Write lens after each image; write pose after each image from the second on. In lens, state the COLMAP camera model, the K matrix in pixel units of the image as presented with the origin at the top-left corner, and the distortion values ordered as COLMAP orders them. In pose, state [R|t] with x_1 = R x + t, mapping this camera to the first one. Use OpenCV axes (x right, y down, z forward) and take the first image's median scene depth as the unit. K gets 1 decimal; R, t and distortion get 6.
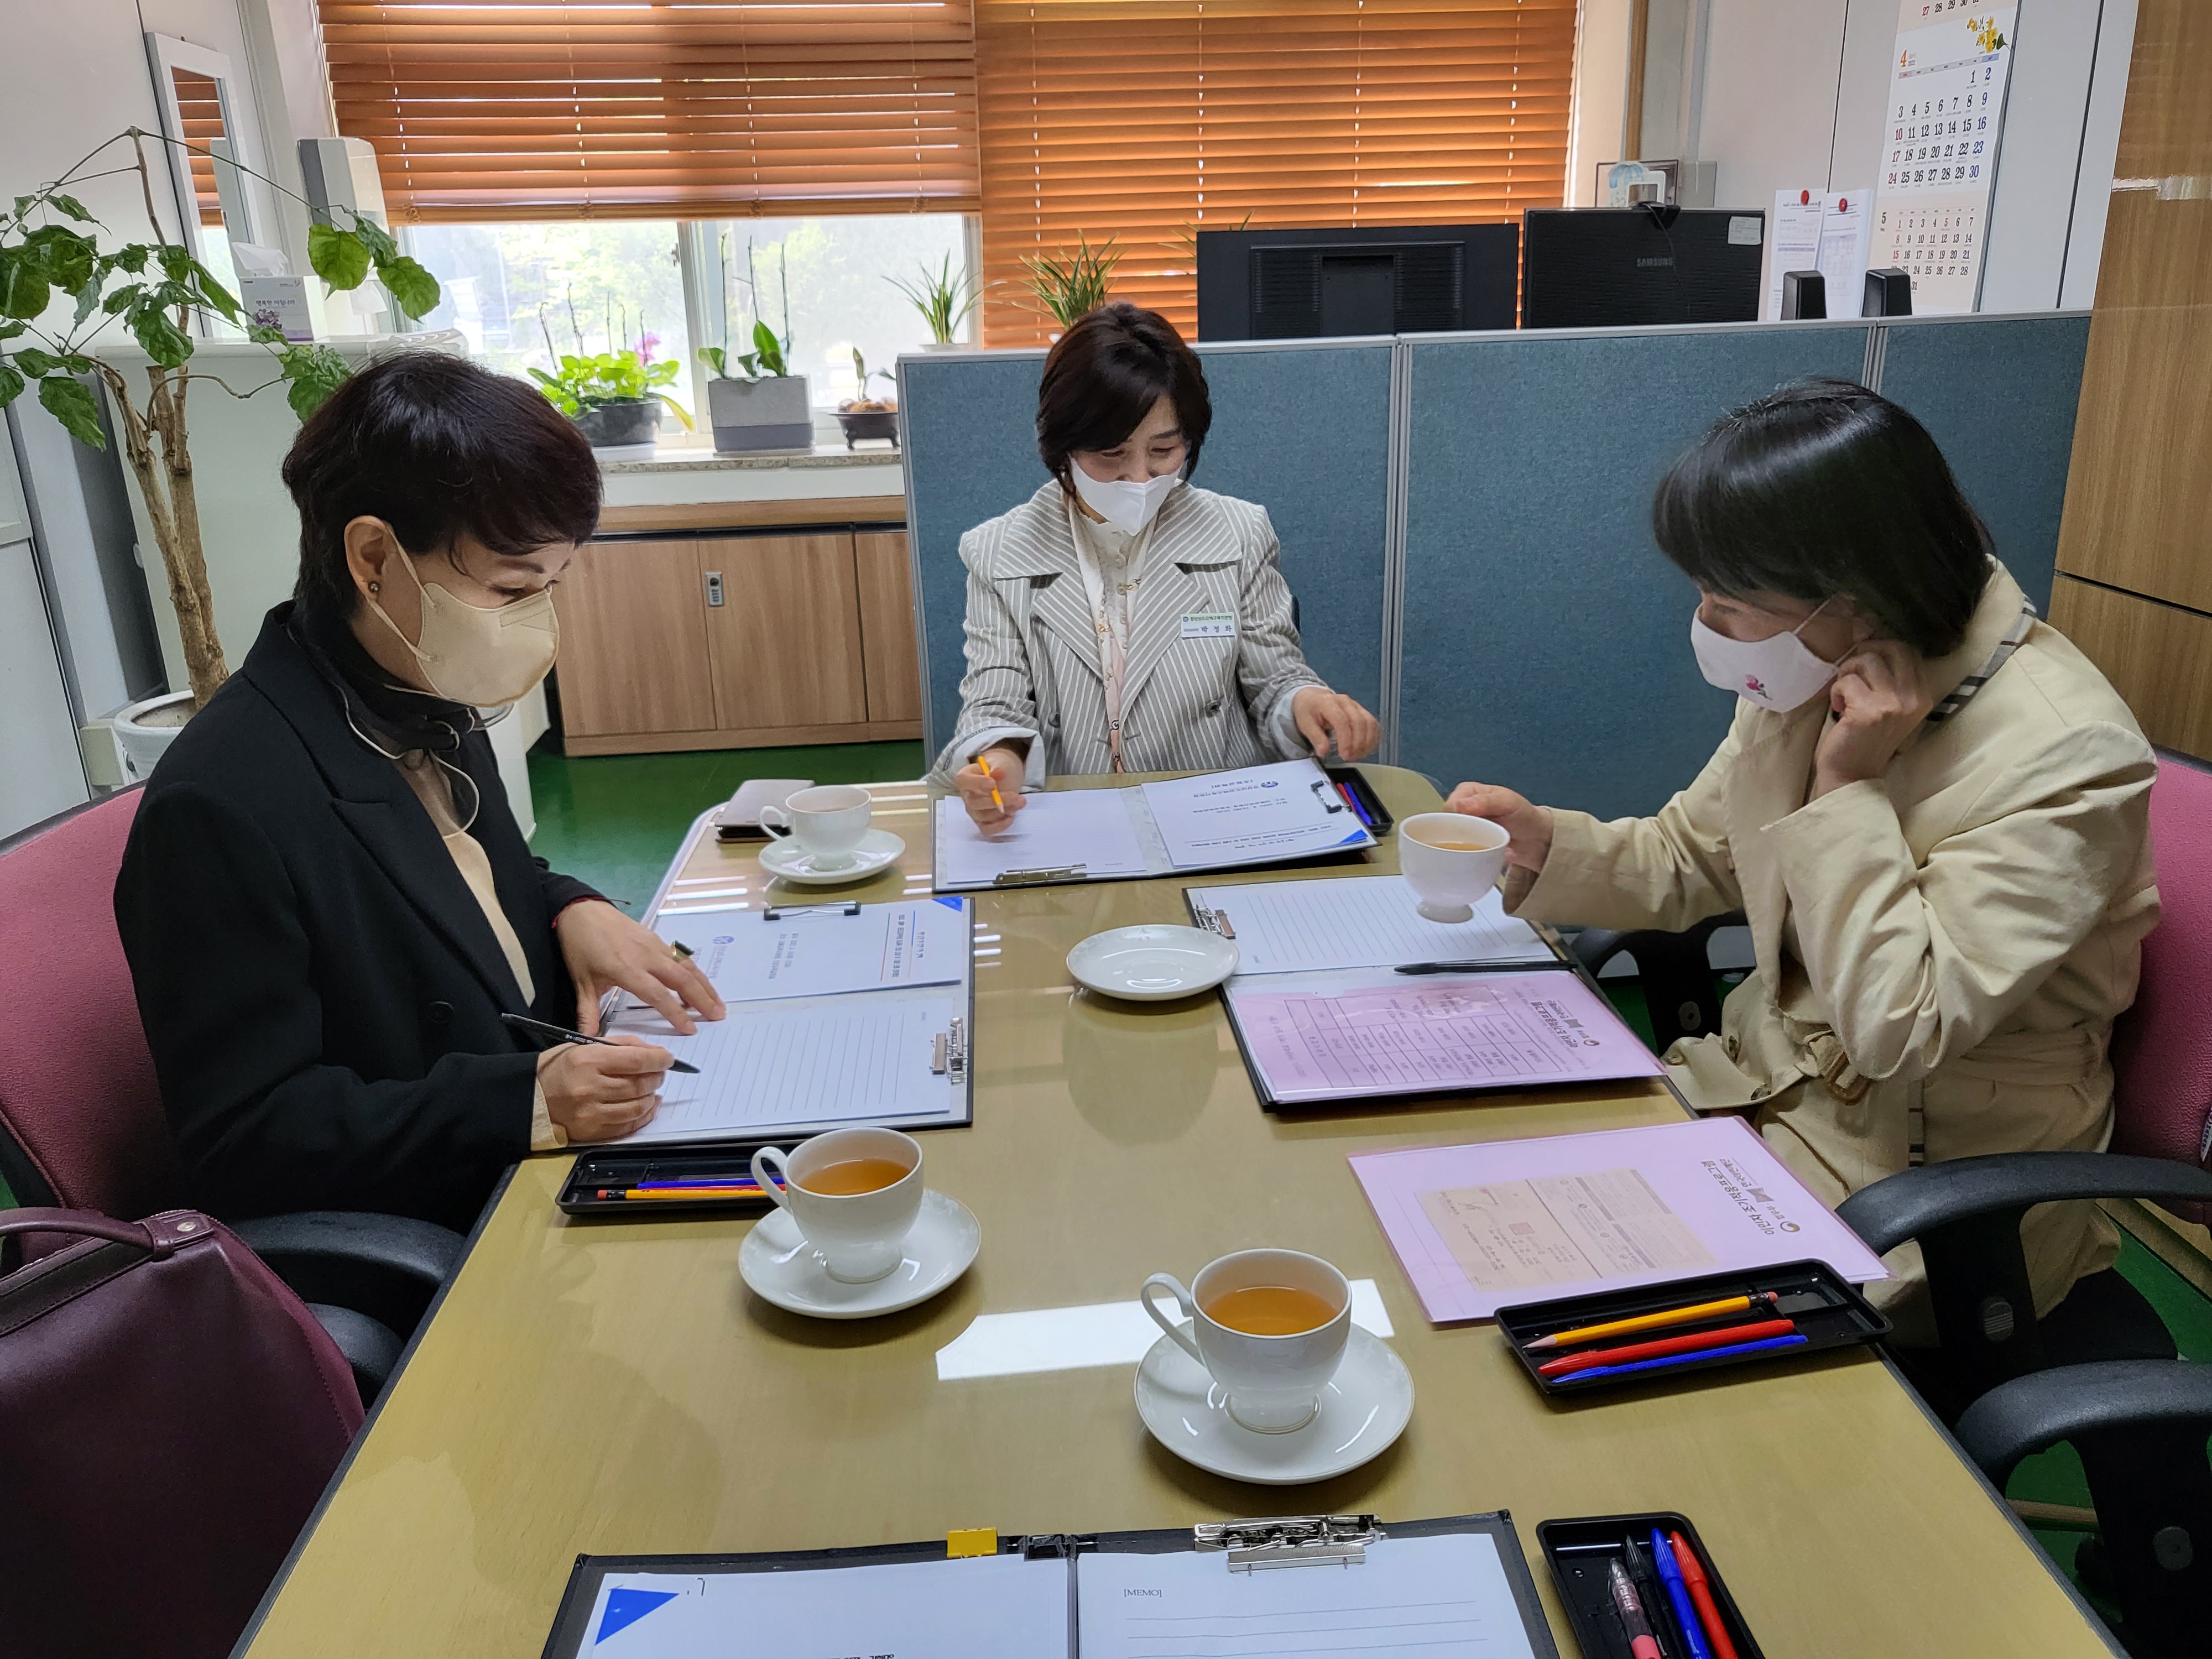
lens RADIAL K [[1752.3, 0, 1125.7], [0, 1752.3, 832.3], [0, 0, 1]] dist [-0.032972, 0.096004]
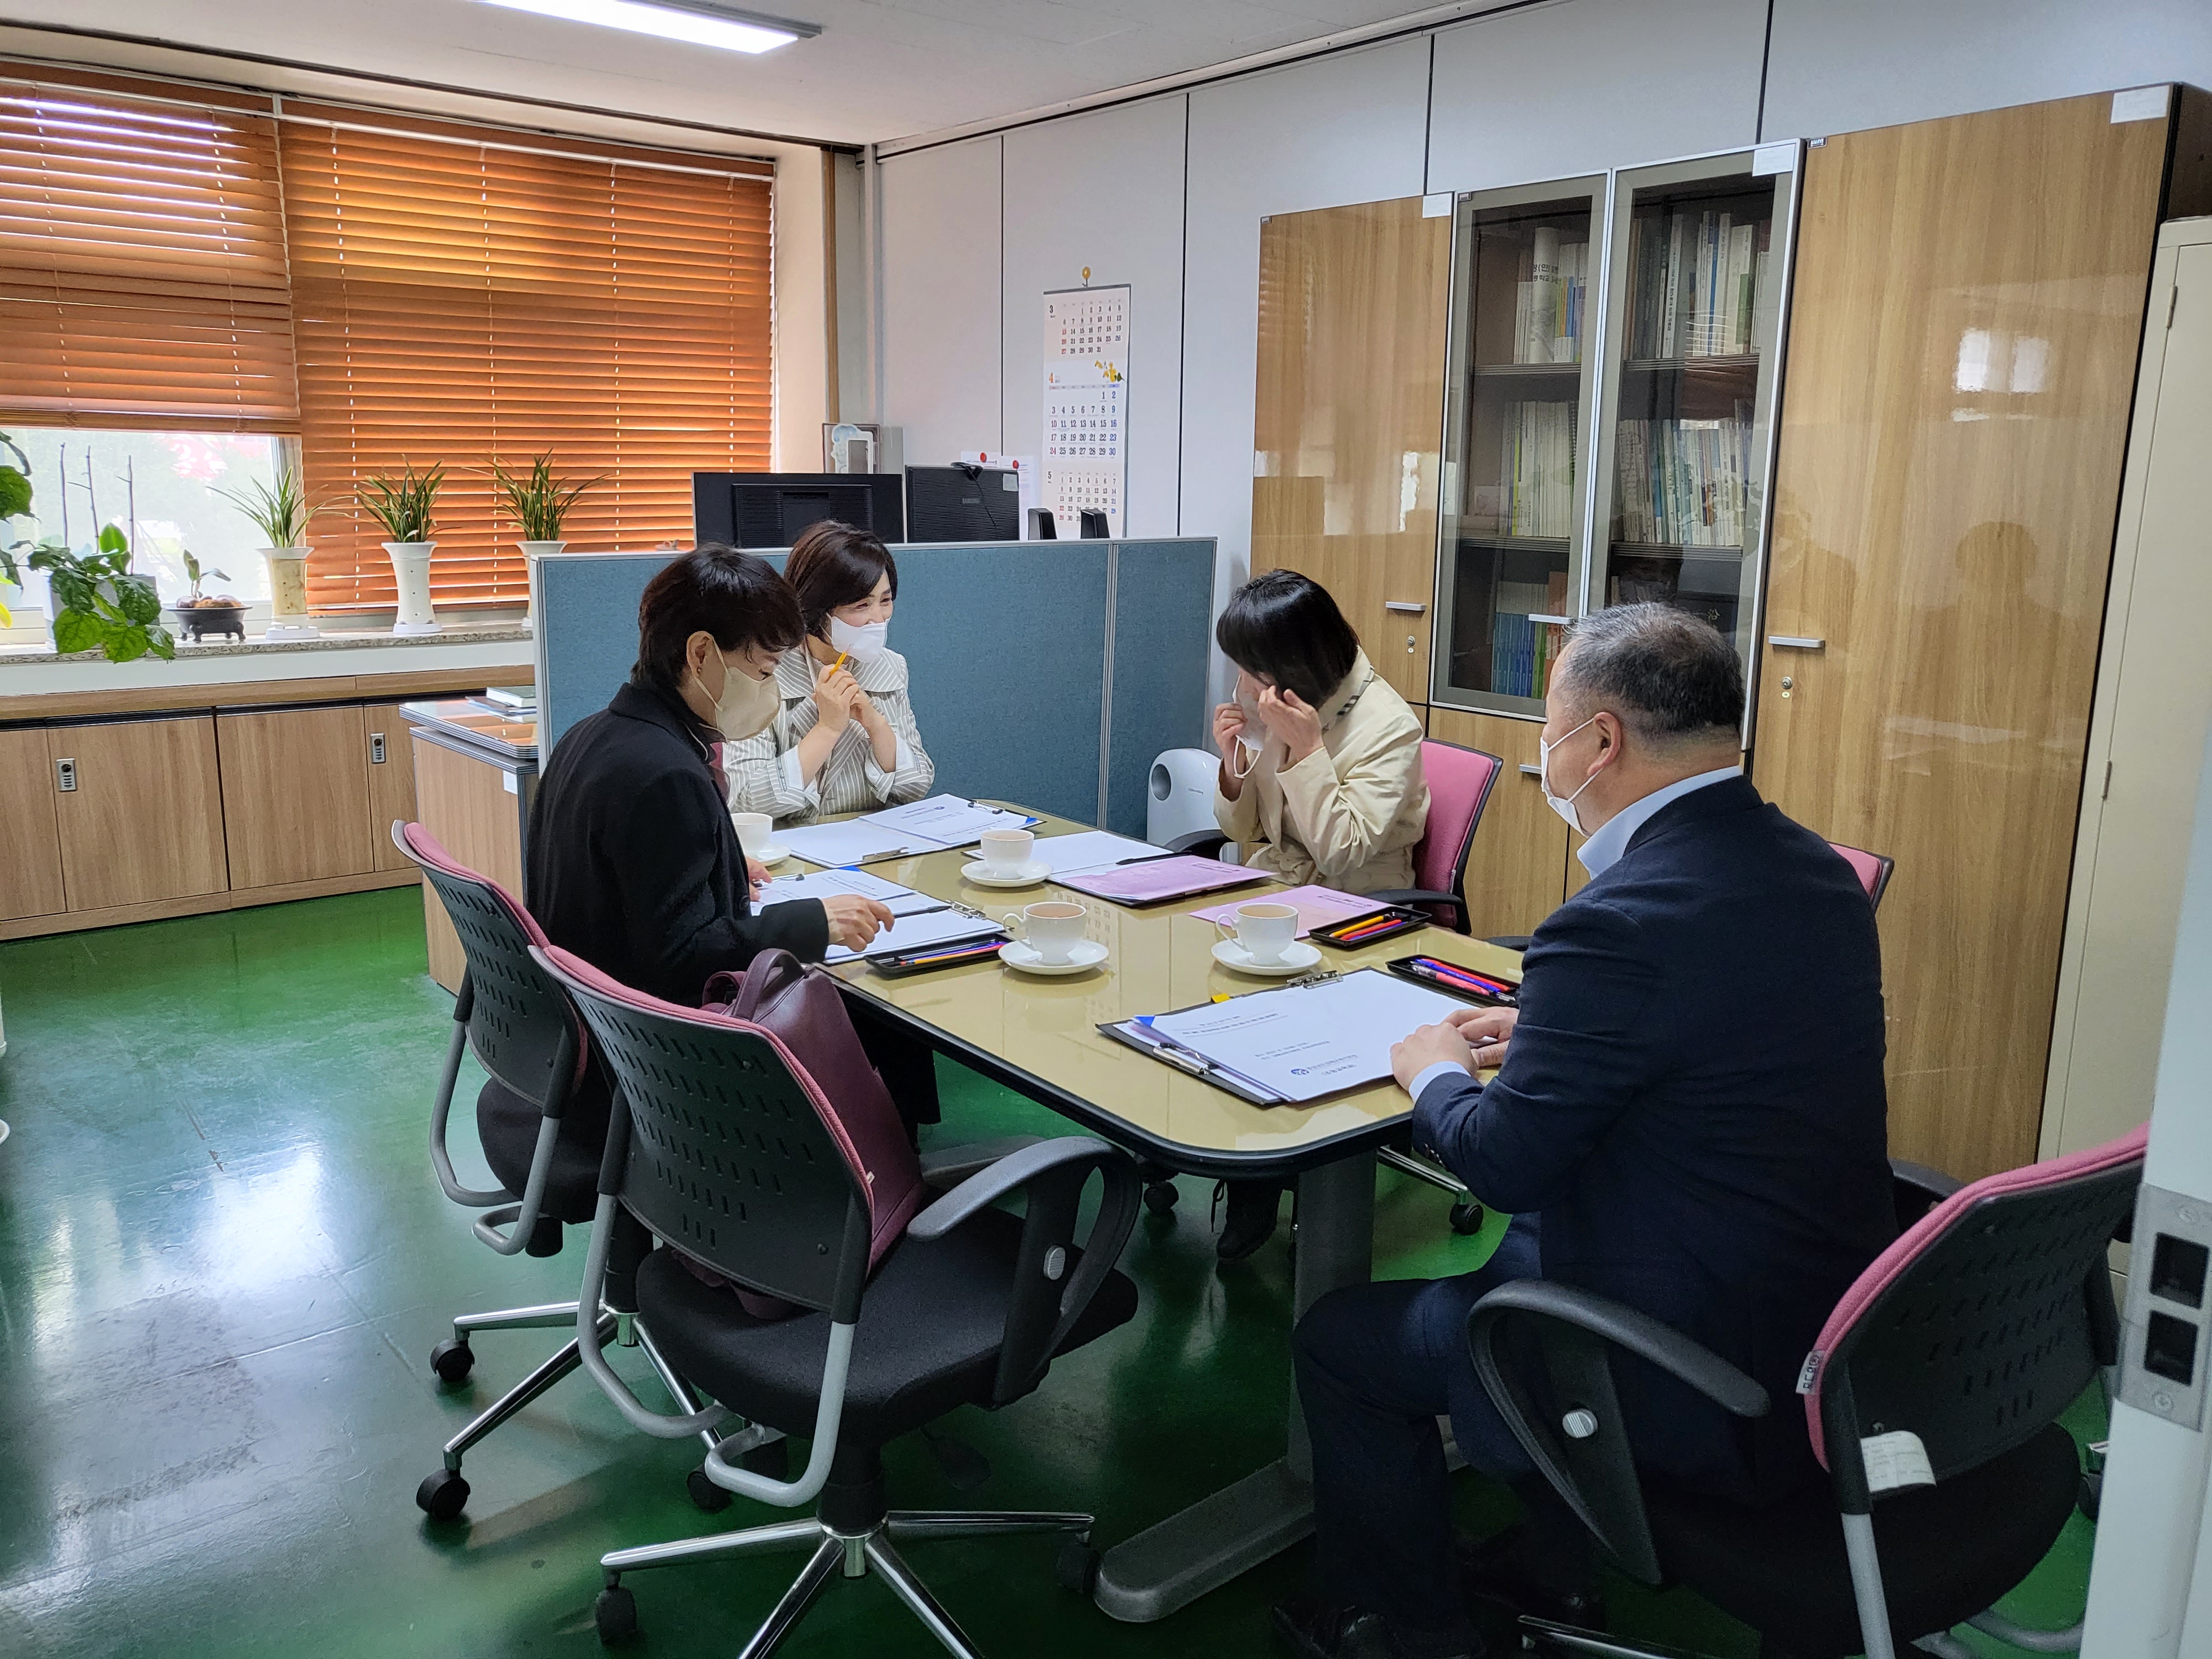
lens RADIAL K [[1752.3, 0, 1125.7], [0, 1752.3, 832.3], [0, 0, 1]] dist [-0.032972, 0.096004]
pose [[0.833197, -0.075374, 0.547815, -0.388065], [0.139171, 0.987362, -0.075820, 0.083017], [-0.535176, 0.139413, 0.833157, -0.270684]]
